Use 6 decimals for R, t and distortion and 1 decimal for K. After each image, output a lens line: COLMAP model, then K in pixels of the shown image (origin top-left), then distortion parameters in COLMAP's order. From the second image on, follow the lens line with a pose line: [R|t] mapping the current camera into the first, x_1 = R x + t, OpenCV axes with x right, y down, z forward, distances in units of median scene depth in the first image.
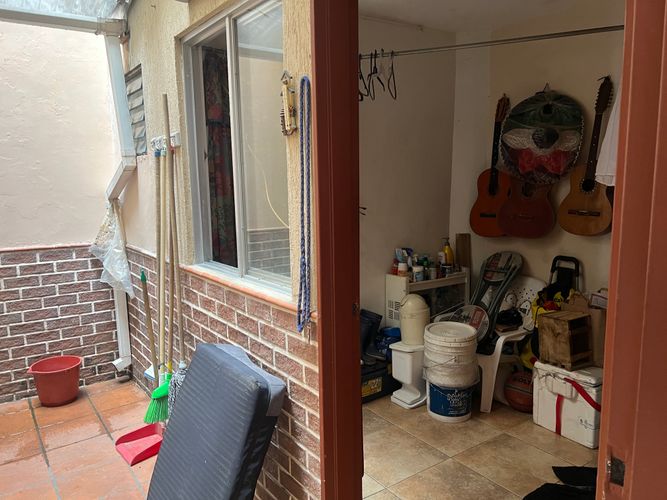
lens RADIAL K [[501.3, 0, 339.2], [0, 501.3, 259.1], [0, 0, 1]] dist [0.048878, -0.052729]
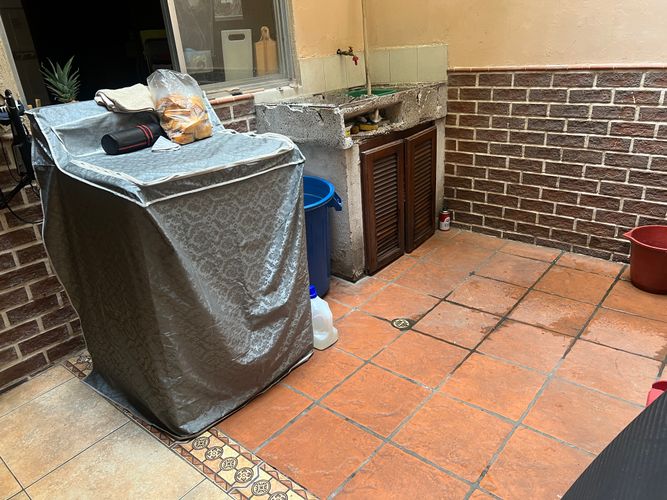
lens RADIAL K [[501.3, 0, 338.7], [0, 501.3, 258.1], [0, 0, 1]] dist [0.048878, -0.052729]
pose [[0.240395, 0.394668, -0.886819, -0.018014], [-0.083239, 0.918627, 0.386259, -0.009027], [0.967100, -0.019036, 0.253685, 0.439734]]
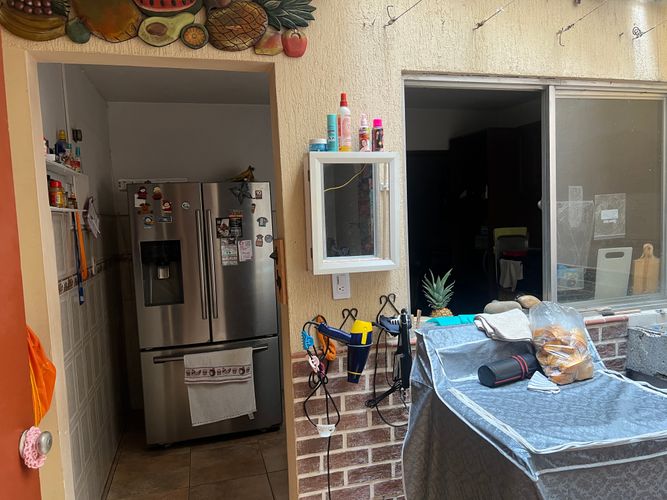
lens RADIAL K [[501.3, 0, 336.2], [0, 501.3, 253.1], [0, 0, 1]] dist [0.048878, -0.052729]
pose [[-0.342049, 0.094749, -0.934893, -0.077493], [-0.096988, 0.986030, 0.135417, -0.085201], [0.934663, 0.136992, -0.328081, 0.336189]]
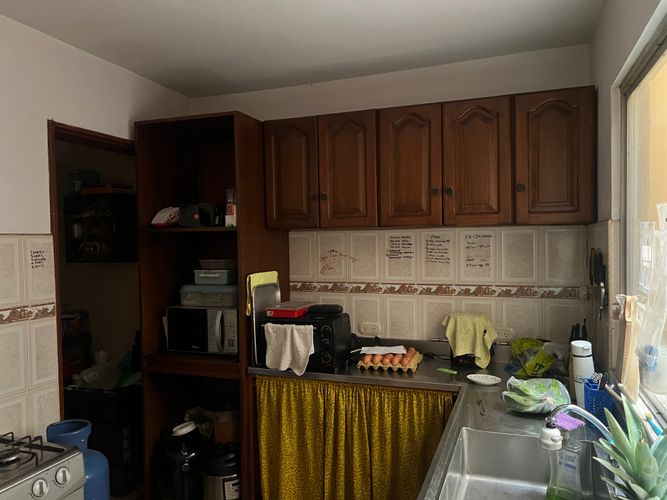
lens RADIAL K [[501.3, 0, 336.9], [0, 501.3, 252.6], [0, 0, 1]] dist [0.048878, -0.052729]
pose [[0.559241, 0.023917, -0.828660, -0.803468], [-0.110987, 0.992745, -0.046249, -0.014175], [0.821542, 0.117835, 0.557838, -0.120120]]
